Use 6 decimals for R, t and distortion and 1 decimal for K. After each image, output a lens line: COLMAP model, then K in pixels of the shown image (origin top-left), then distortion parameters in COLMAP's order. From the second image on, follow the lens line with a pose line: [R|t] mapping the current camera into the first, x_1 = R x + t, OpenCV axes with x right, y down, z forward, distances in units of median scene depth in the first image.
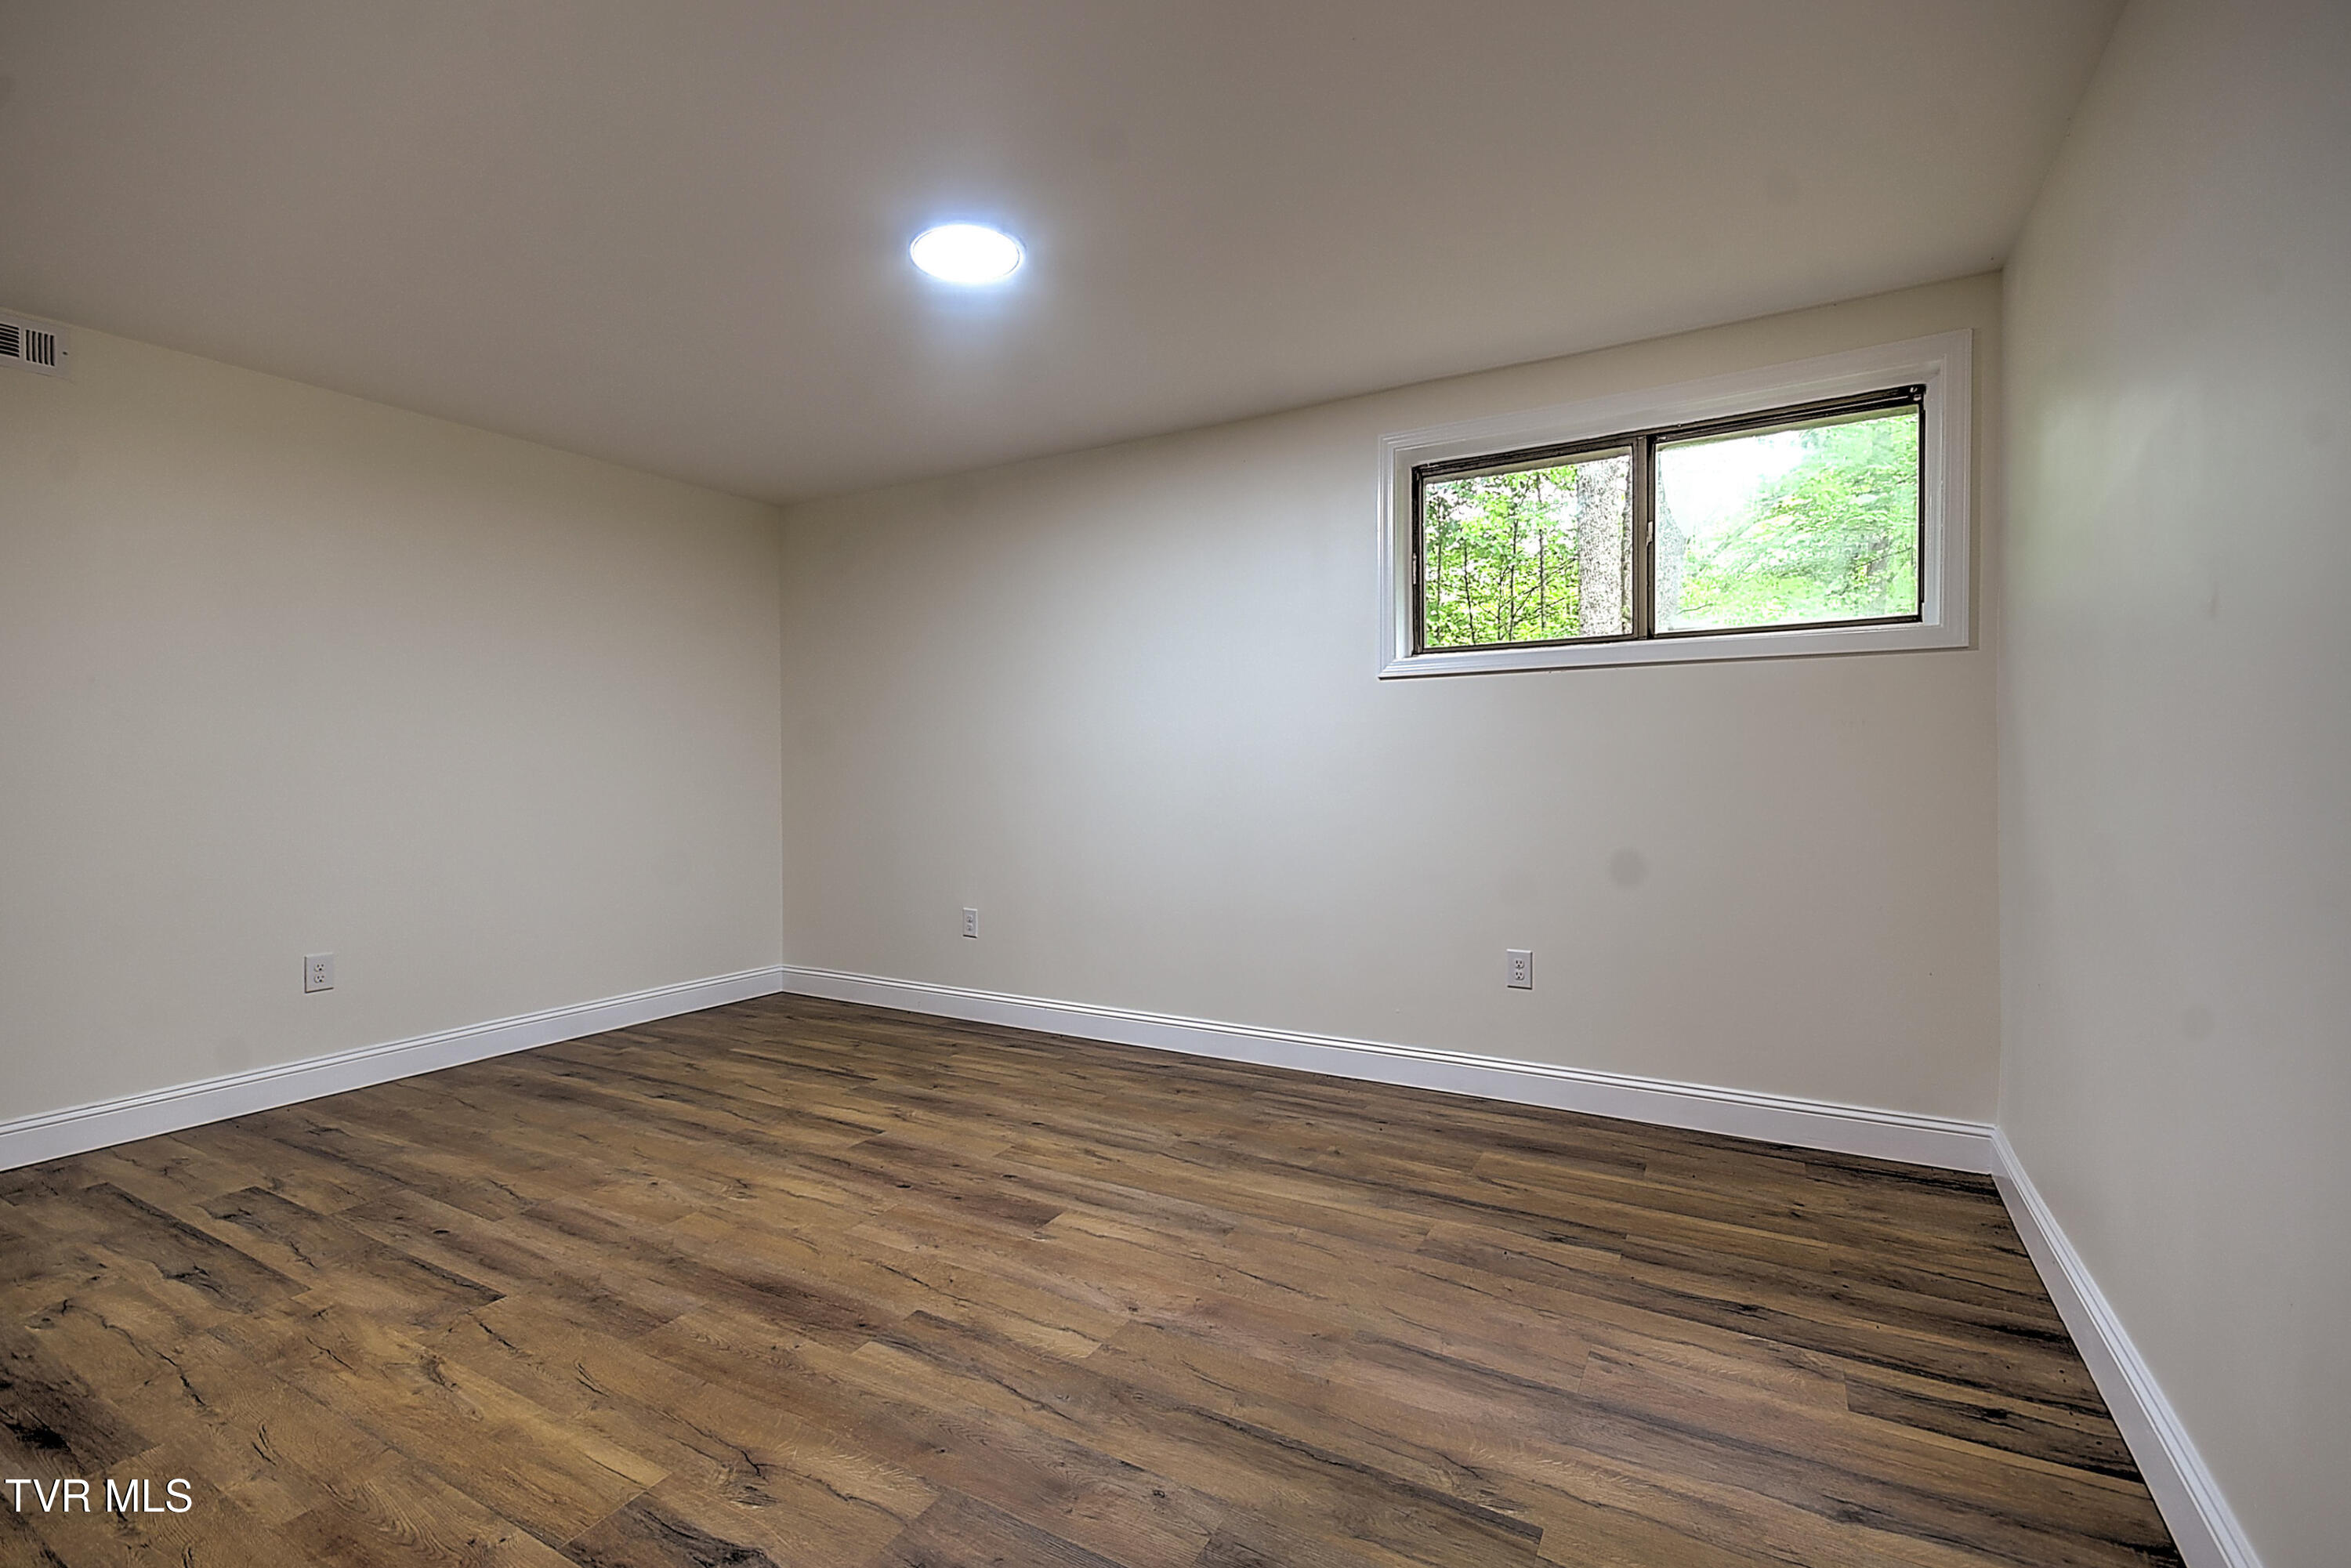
lens RADIAL K [[1035.9, 0, 1179.5], [0, 1035.9, 781.3], [0, 0, 1]] dist [0.002744, 0.000371]
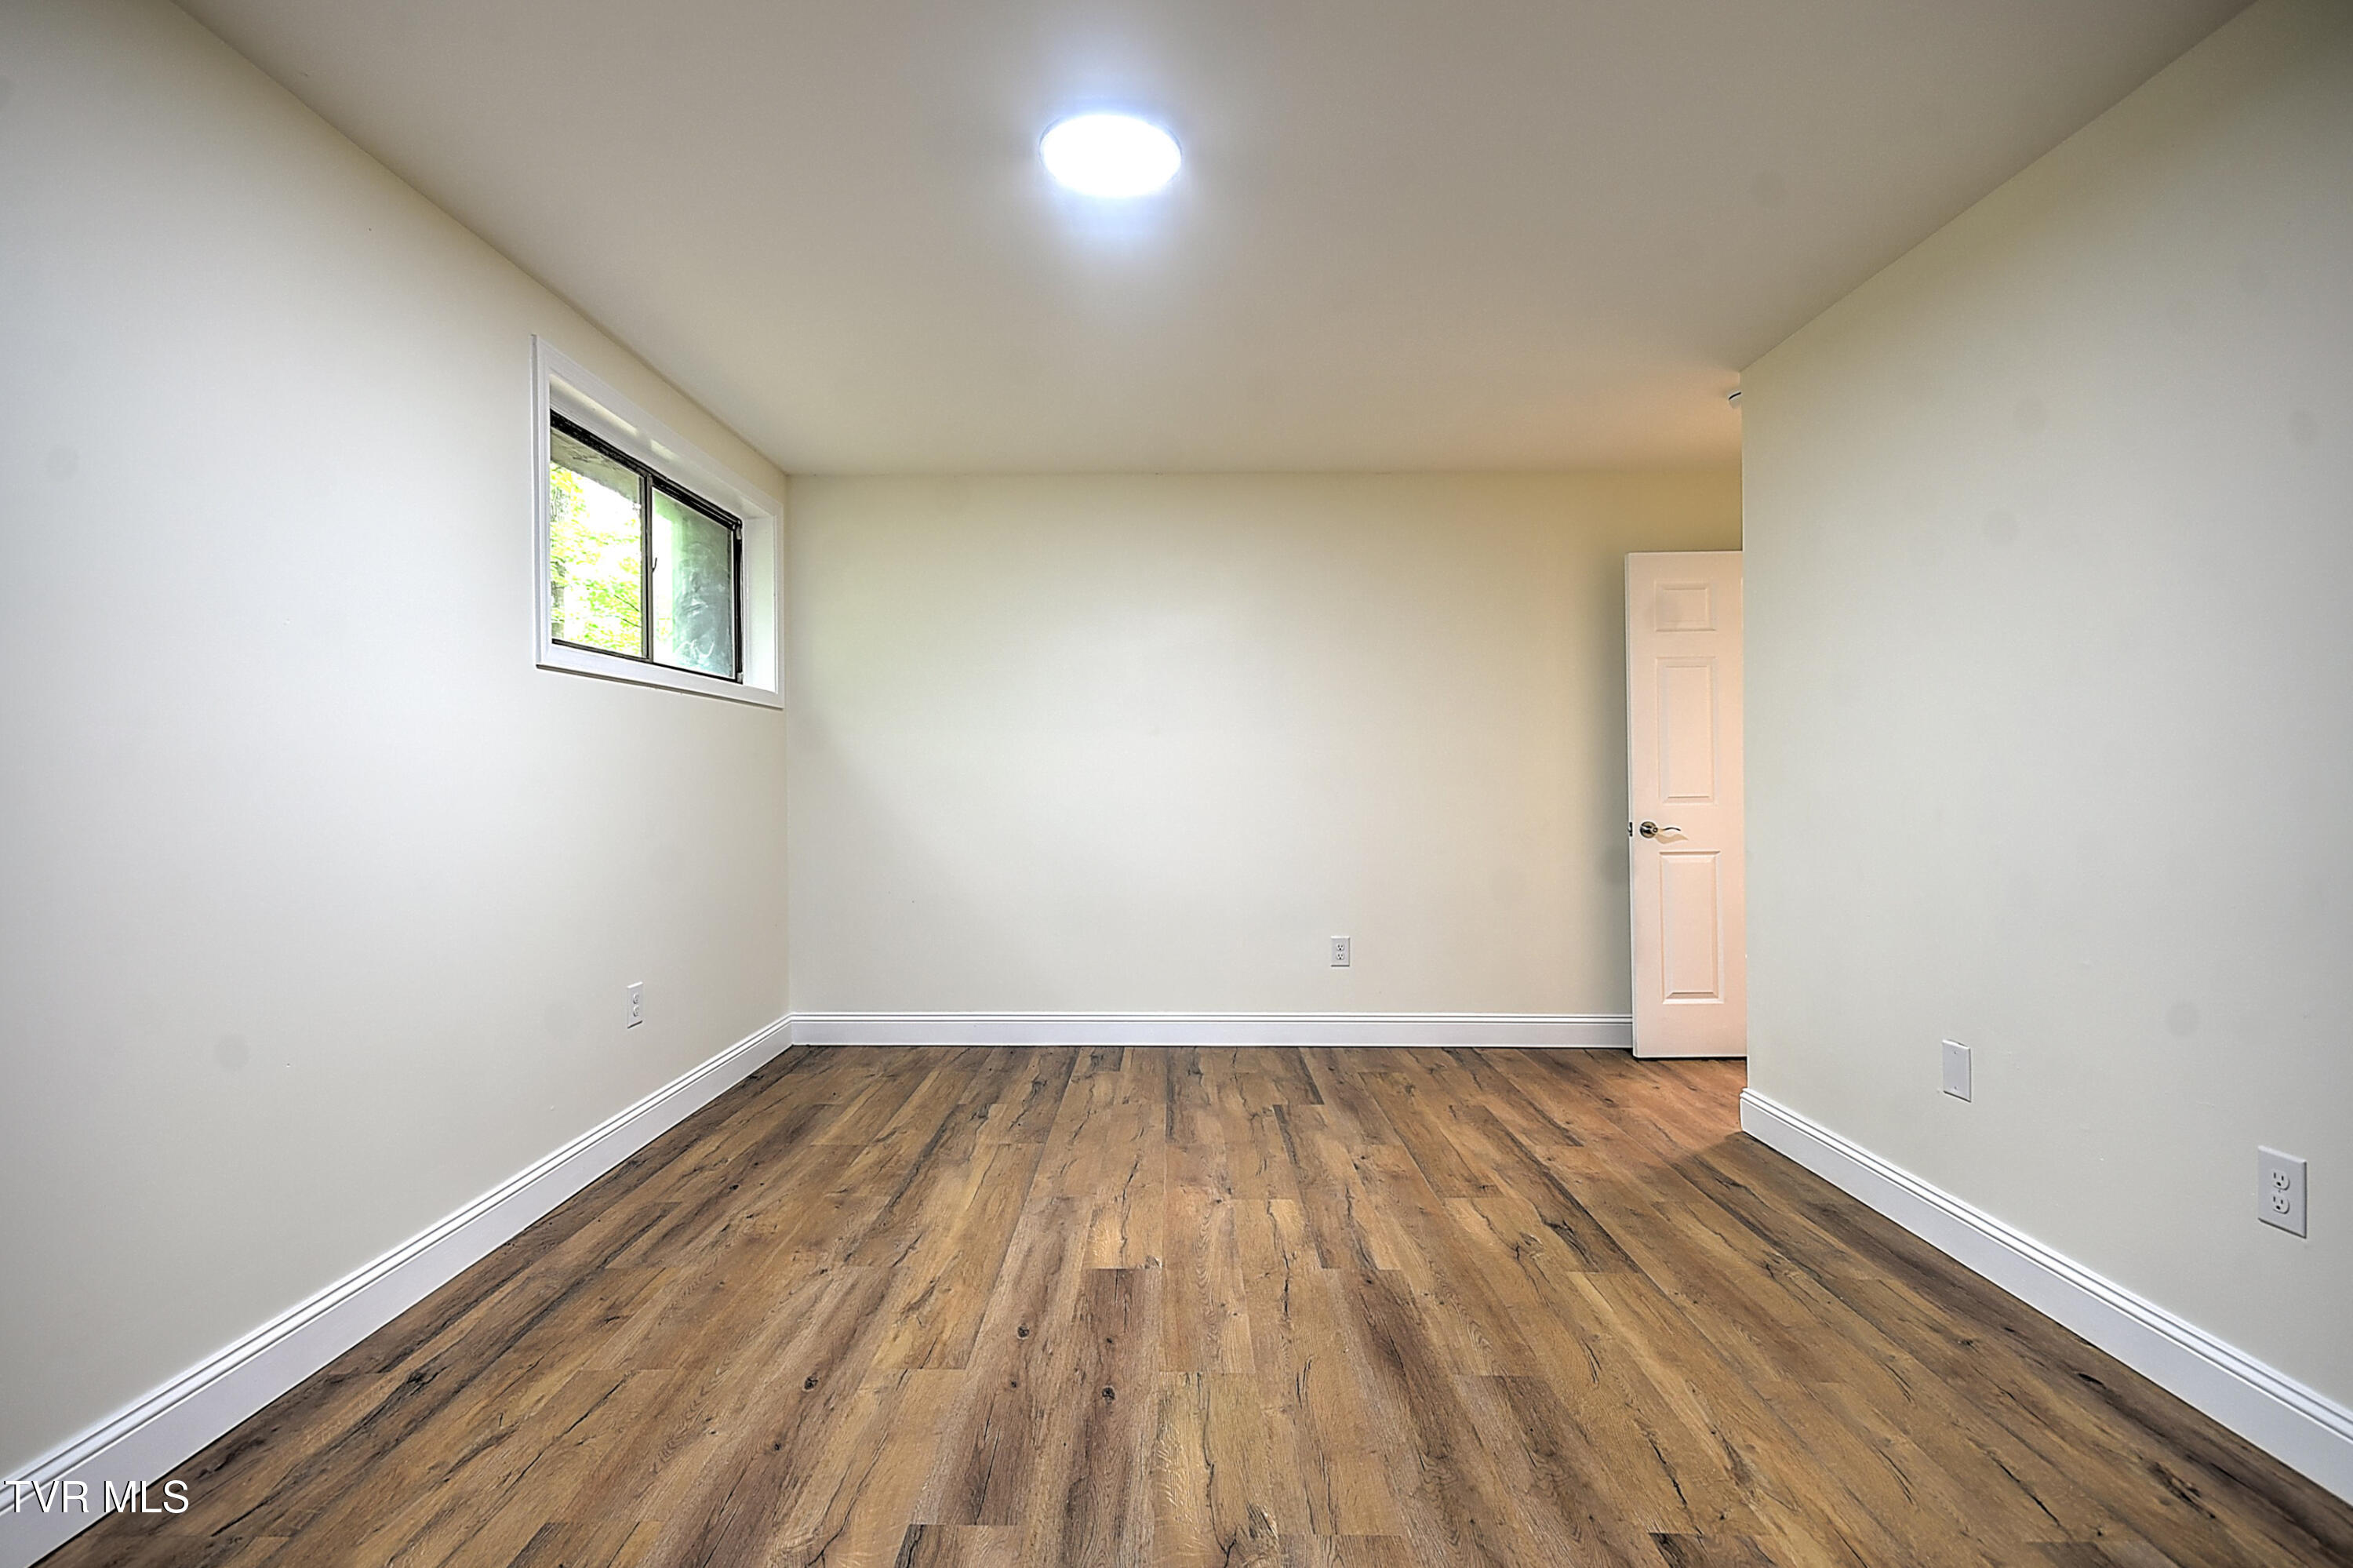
lens RADIAL K [[1036.9, 0, 1176.2], [0, 1036.9, 781.5], [0, 0, 1]] dist [0.002744, 0.000371]
pose [[-0.489057, 0.005507, 0.872234, -1.029081], [0.016527, 0.999859, 0.002953, -0.012983], [-0.872095, 0.015860, -0.489079, 1.501789]]
